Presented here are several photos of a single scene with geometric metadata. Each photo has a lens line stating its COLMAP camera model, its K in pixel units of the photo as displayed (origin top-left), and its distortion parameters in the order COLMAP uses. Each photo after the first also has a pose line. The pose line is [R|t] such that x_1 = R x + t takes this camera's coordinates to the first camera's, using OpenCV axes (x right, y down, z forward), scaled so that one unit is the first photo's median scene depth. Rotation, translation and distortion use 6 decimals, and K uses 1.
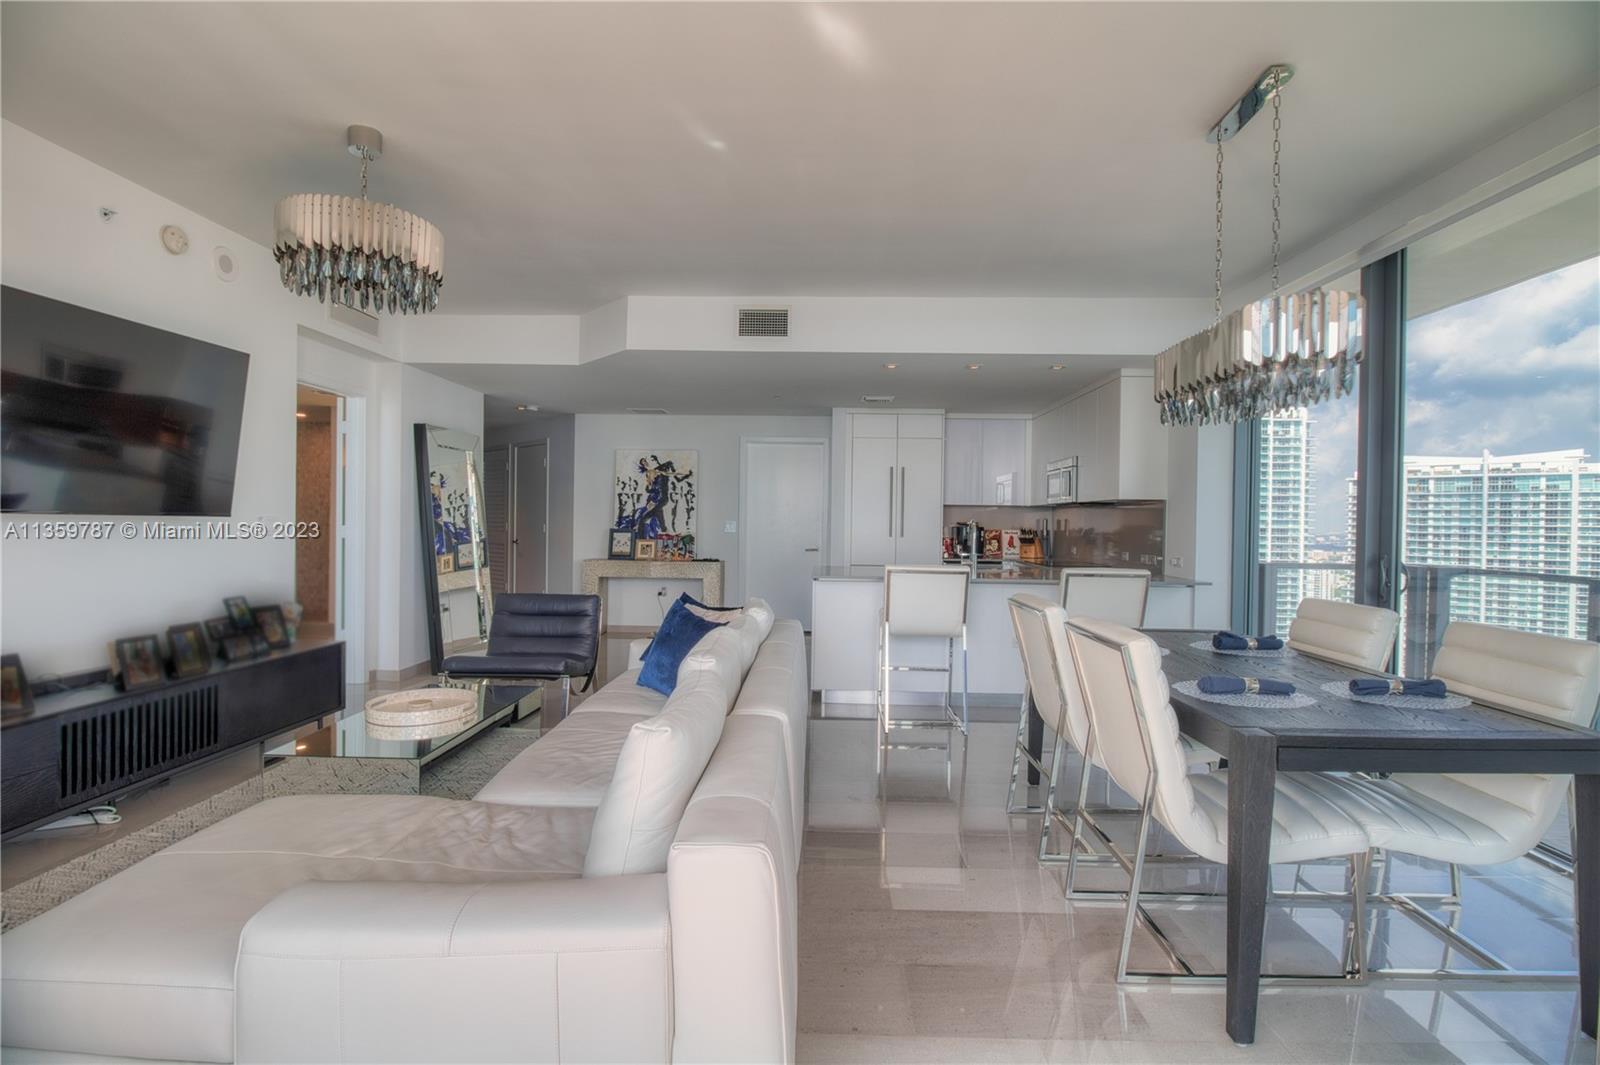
lens RADIAL K [[742.2, 0, 804.1], [0, 742.2, 529.9], [0, 0, 1]] dist [0.006689, -0.016140]
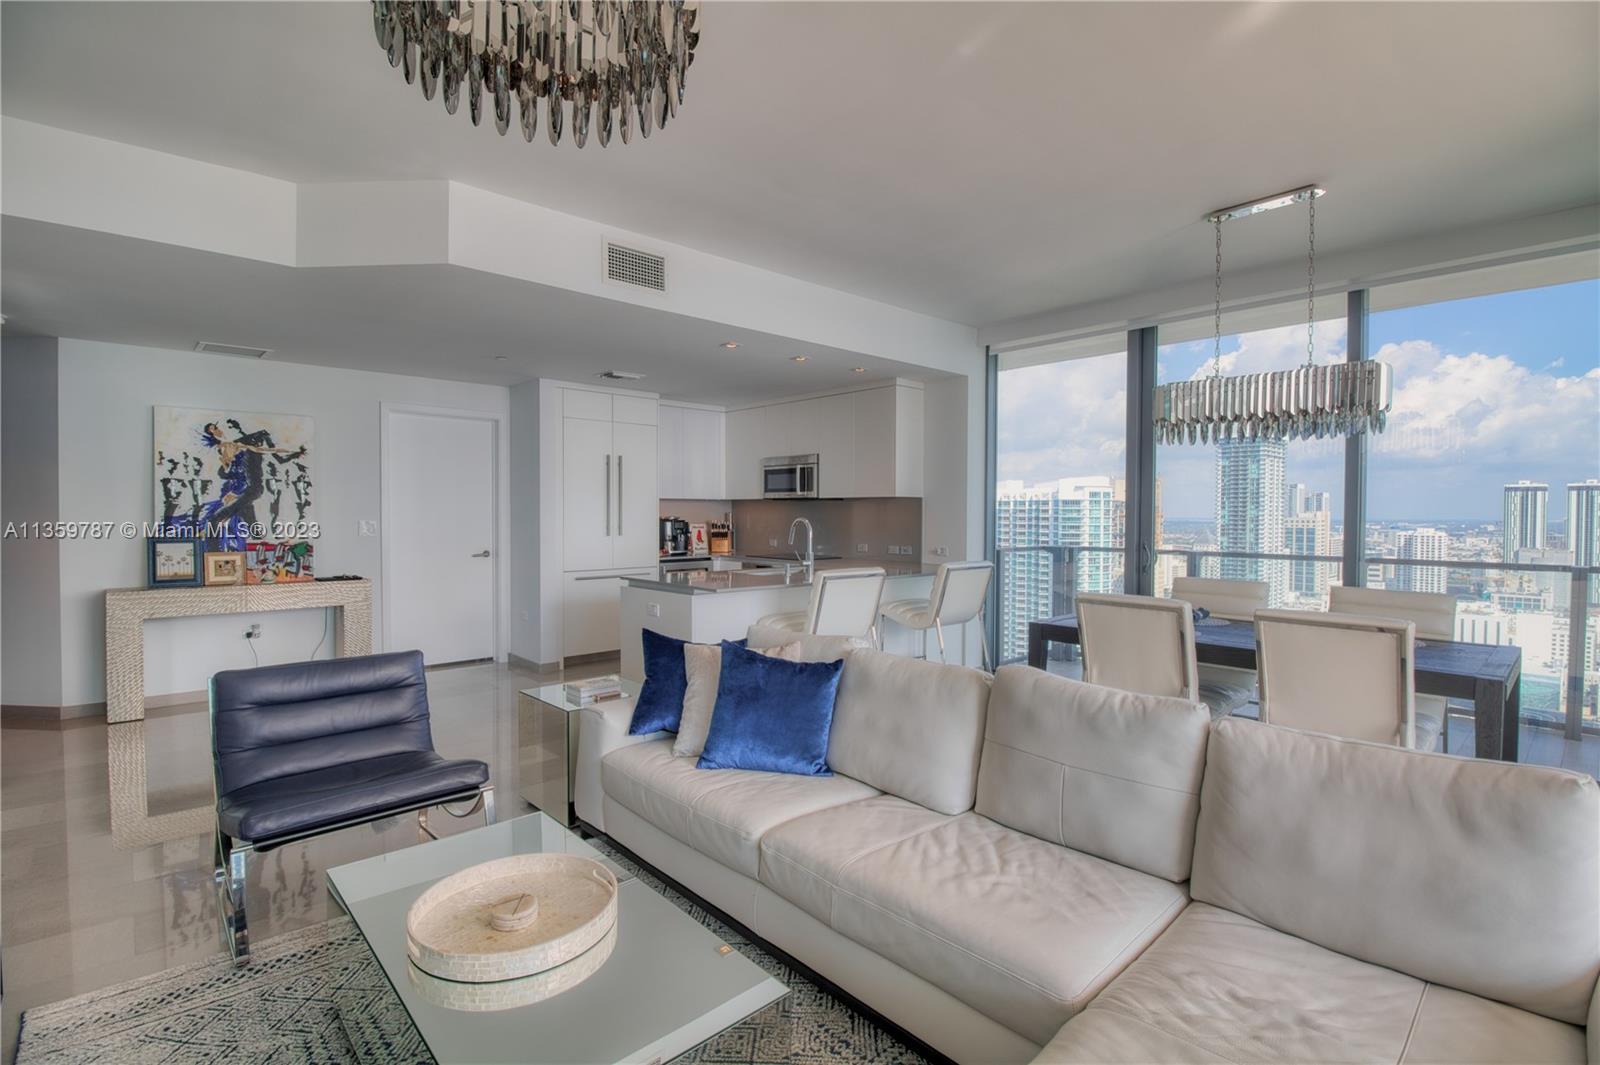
lens RADIAL K [[742.2, 0, 804.1], [0, 742.2, 529.9], [0, 0, 1]] dist [0.006689, -0.016140]
pose [[0.720724, -0.028152, 0.692650, -0.292740], [0.014877, 0.999573, 0.025146, -0.014715], [-0.693062, -0.007819, 0.720835, 0.200749]]
